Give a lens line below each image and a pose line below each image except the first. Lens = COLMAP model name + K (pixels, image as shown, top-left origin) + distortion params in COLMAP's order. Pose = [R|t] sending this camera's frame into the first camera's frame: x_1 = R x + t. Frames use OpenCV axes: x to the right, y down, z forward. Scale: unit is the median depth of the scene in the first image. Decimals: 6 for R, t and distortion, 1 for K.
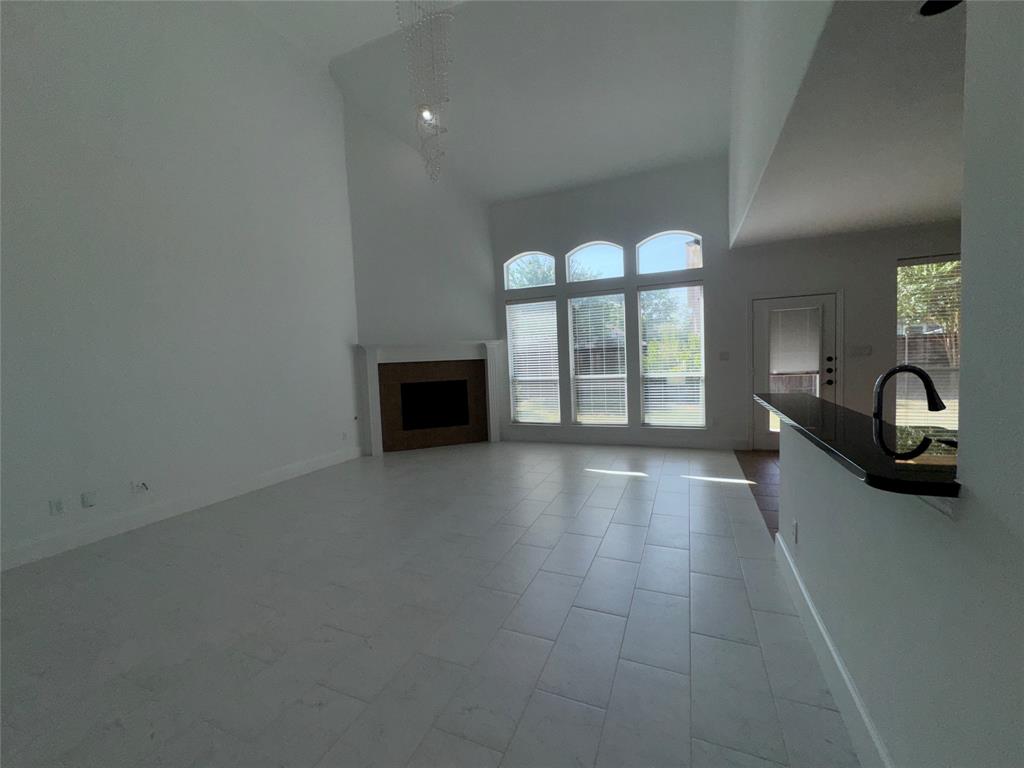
lens RADIAL K [[409.2, 0, 512.0], [0, 409.2, 384.0], [0, 0, 1]] dist [-0.001625, -0.000187]
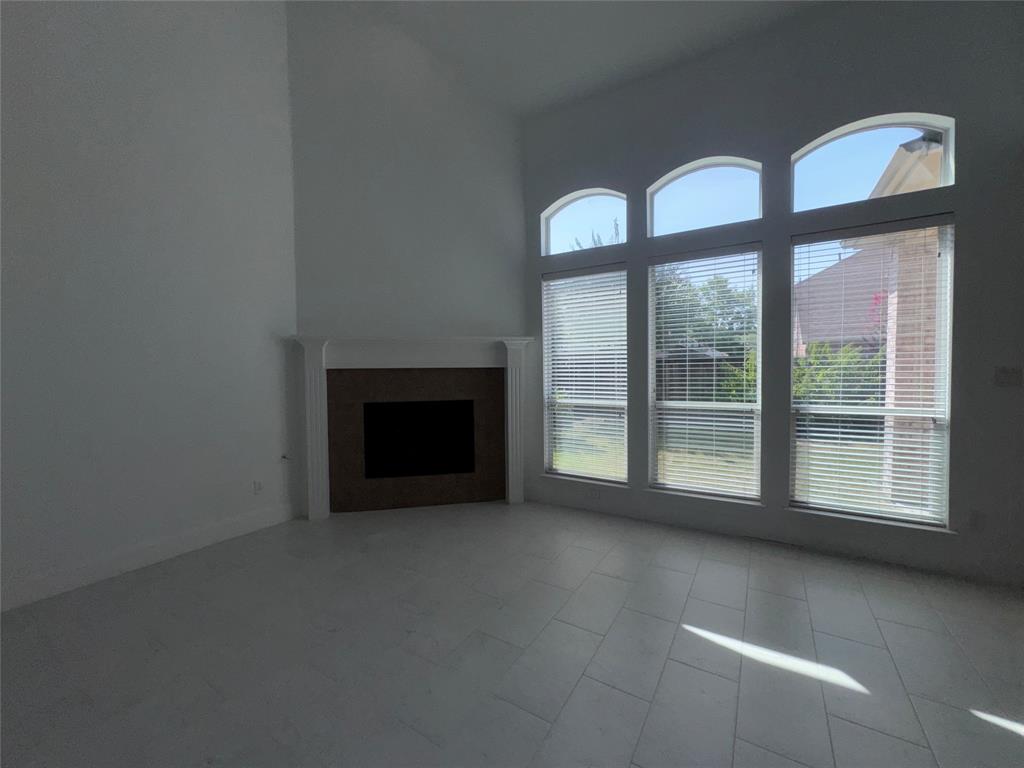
lens RADIAL K [[409.2, 0, 512.0], [0, 409.2, 384.0], [0, 0, 1]] dist [-0.001625, -0.000187]
pose [[0.985541, 0.035857, -0.165597, 0.050624], [-0.038230, 0.999207, -0.011164, -0.031252], [0.165066, 0.017333, 0.986130, 0.416590]]
